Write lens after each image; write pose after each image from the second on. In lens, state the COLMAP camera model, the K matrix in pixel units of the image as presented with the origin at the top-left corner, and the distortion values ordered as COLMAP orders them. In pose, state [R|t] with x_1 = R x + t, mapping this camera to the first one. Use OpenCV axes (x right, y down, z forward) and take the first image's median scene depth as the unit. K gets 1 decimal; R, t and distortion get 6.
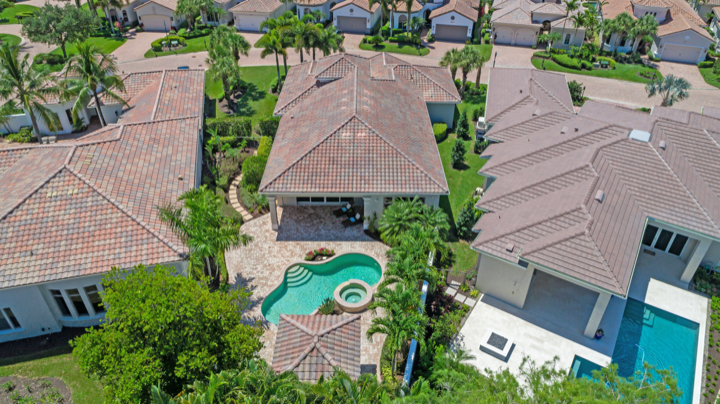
lens RADIAL K [[486.6, 0, 360.8], [0, 486.6, 202.2], [0, 0, 1]] dist [-0.002394, -0.000566]
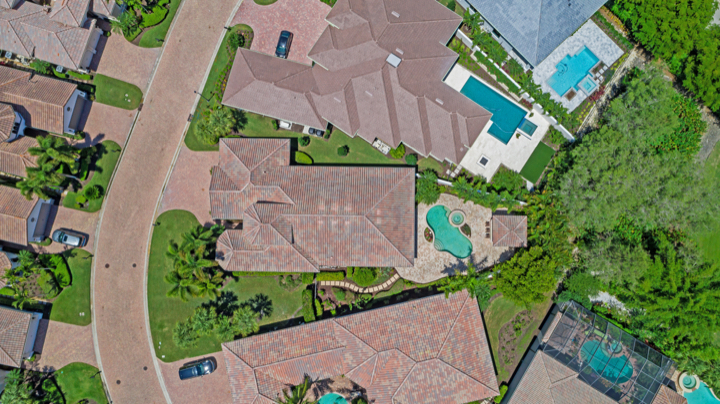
lens RADIAL K [[486.6, 0, 359.9], [0, 486.6, 202.9], [0, 0, 1]] dist [-0.002394, -0.000566]
pose [[0.013659, -0.998162, 0.059038, -0.072507], [0.580198, 0.055999, 0.812548, -1.674404], [-0.814361, 0.023155, 0.579897, 0.052815]]
